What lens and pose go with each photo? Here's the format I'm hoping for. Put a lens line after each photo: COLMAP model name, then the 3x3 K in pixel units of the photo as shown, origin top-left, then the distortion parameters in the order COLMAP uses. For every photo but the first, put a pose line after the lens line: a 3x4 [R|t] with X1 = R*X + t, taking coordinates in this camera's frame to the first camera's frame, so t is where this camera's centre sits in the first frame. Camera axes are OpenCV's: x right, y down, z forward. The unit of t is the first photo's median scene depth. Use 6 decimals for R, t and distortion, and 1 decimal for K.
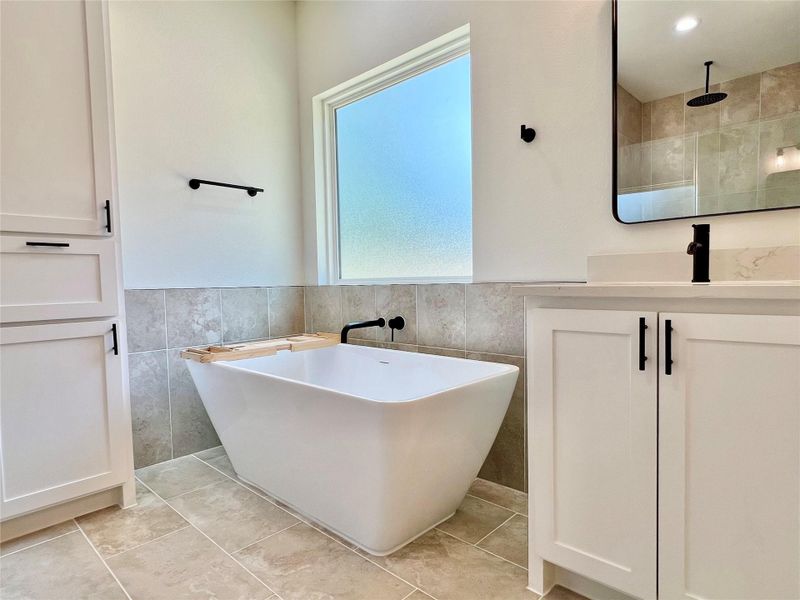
lens RADIAL K [[466.0, 0, 400.0], [0, 466.0, 303.3], [0, 0, 1]] dist [-0.002781, -0.000560]
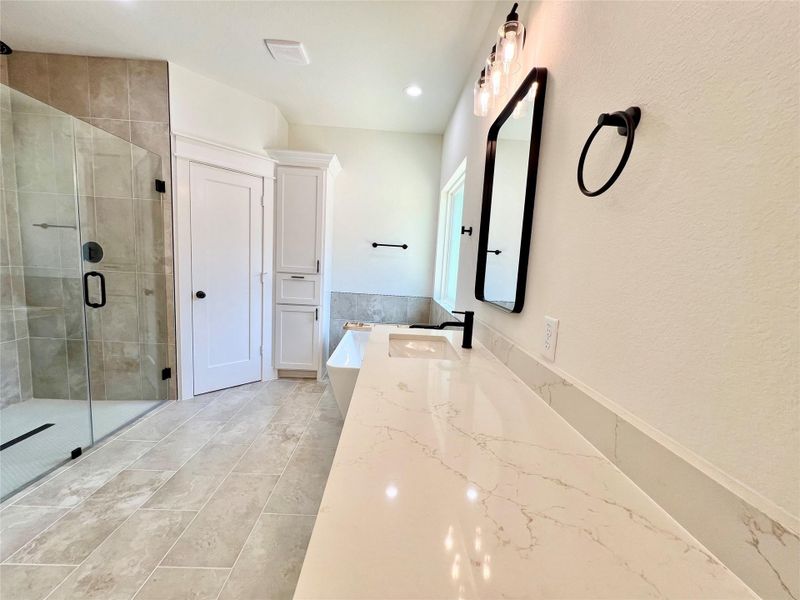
lens RADIAL K [[322.0, 0, 400.5], [0, 322.0, 298.1], [0, 0, 1]] dist [-0.000444, -0.000869]
pose [[0.711213, 0.137538, -0.689391, 0.928996], [-0.108013, 0.990409, 0.086161, -0.214450], [0.694629, 0.013184, 0.719247, 0.047181]]
